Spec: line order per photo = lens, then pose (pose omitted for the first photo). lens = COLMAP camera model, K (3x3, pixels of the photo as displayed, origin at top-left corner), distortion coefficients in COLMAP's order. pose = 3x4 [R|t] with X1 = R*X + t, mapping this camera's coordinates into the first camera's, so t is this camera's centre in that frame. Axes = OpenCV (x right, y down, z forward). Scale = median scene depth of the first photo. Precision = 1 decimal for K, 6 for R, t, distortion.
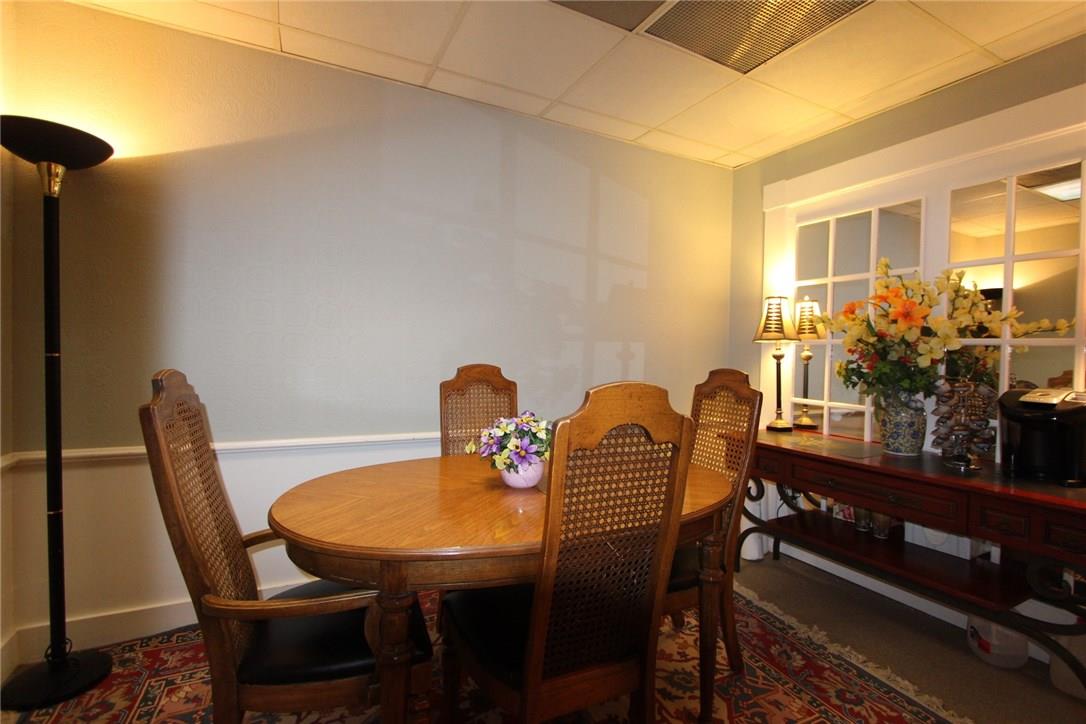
lens RADIAL K [[500.3, 0, 546.8], [0, 500.3, 361.7], [0, 0, 1]] dist [-0.017619, 0.001305]
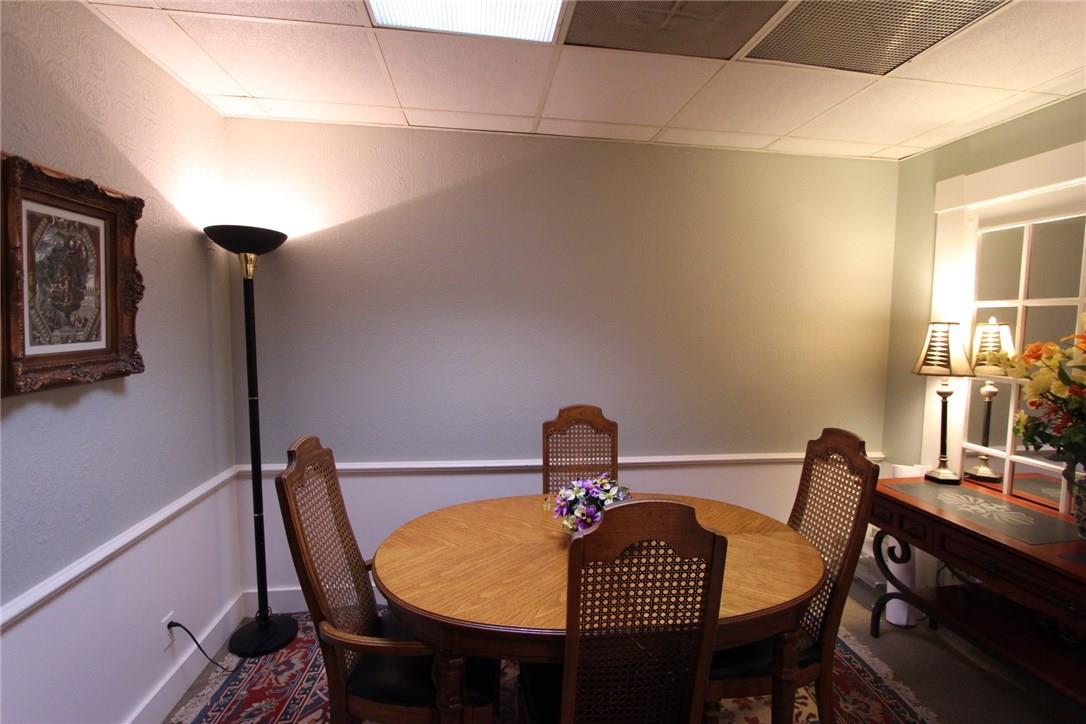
lens RADIAL K [[500.3, 0, 546.8], [0, 500.3, 361.7], [0, 0, 1]] dist [-0.017619, 0.001305]
pose [[0.943470, 0.014412, -0.331144, 0.135135], [0.001729, 0.998827, 0.048398, -0.128406], [0.331453, -0.046235, 0.942338, 0.002849]]
